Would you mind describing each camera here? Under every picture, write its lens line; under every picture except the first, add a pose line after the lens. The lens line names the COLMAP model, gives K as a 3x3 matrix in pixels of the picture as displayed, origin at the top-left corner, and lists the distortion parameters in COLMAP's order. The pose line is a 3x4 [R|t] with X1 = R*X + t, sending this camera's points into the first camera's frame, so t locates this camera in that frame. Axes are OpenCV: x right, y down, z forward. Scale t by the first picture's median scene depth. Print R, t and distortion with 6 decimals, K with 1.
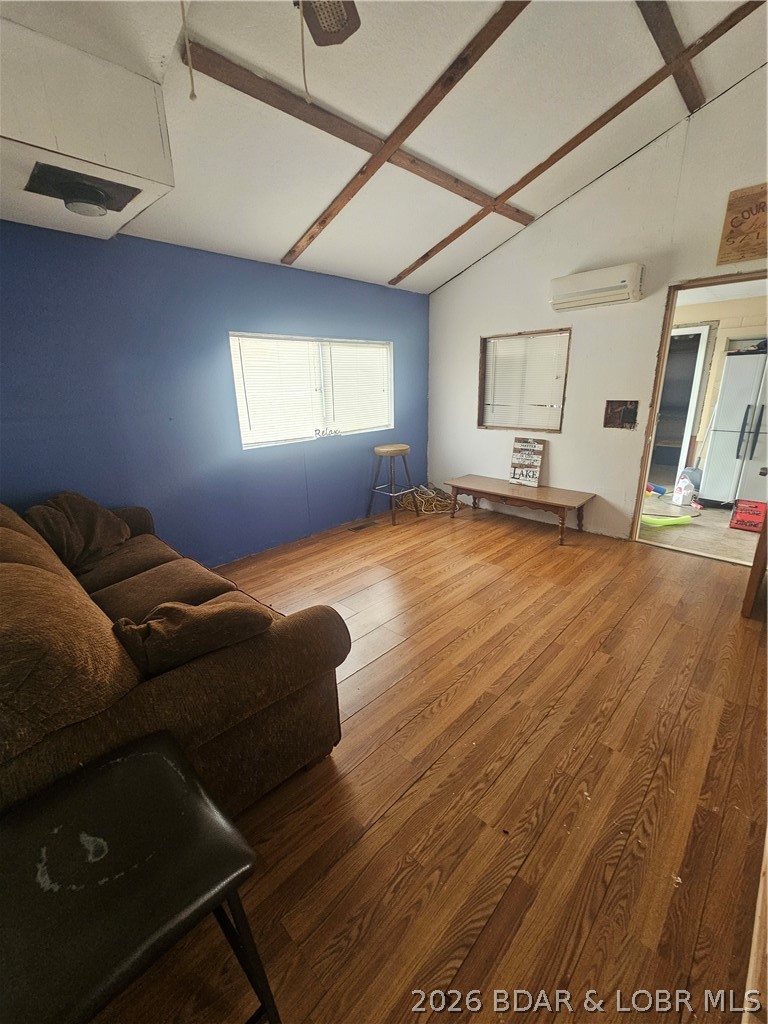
lens RADIAL K [[410.1, 0, 386.6], [0, 410.1, 507.4], [0, 0, 1]] dist [0.000201, -0.000052]
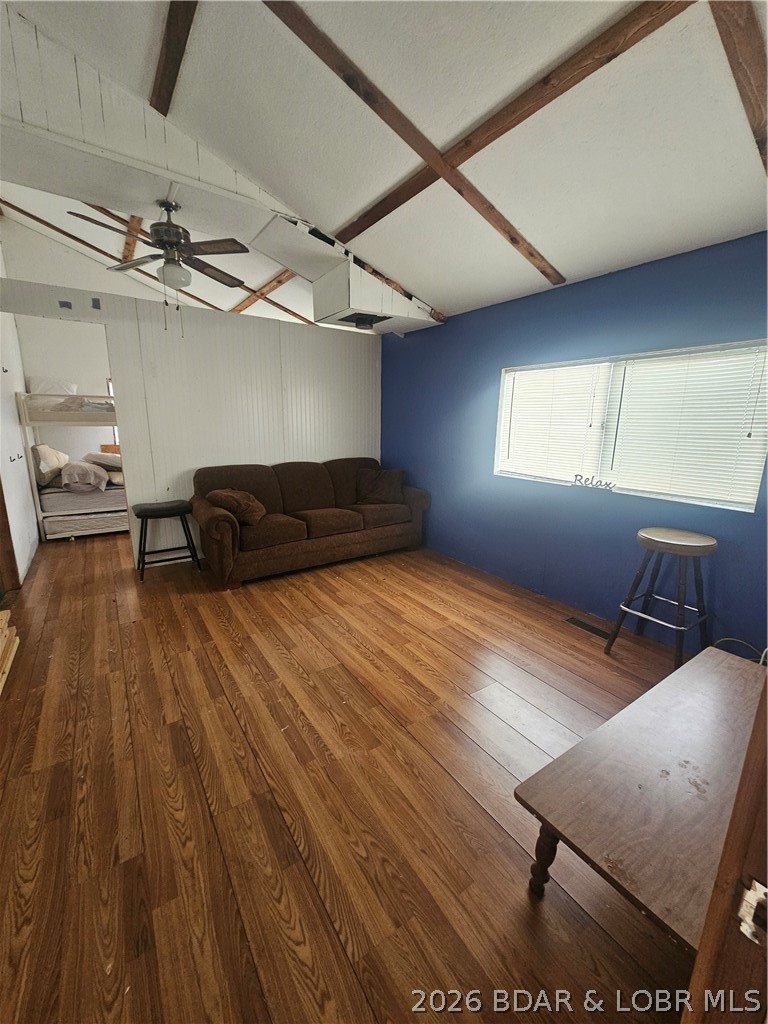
lens RADIAL K [[410.1, 0, 386.6], [0, 410.1, 507.4], [0, 0, 1]] dist [0.000201, -0.000052]
pose [[-0.181892, 0.228892, -0.956307, 0.877943], [-0.297738, 0.914058, 0.275410, -0.320370], [0.937159, 0.334824, -0.098110, 1.012817]]
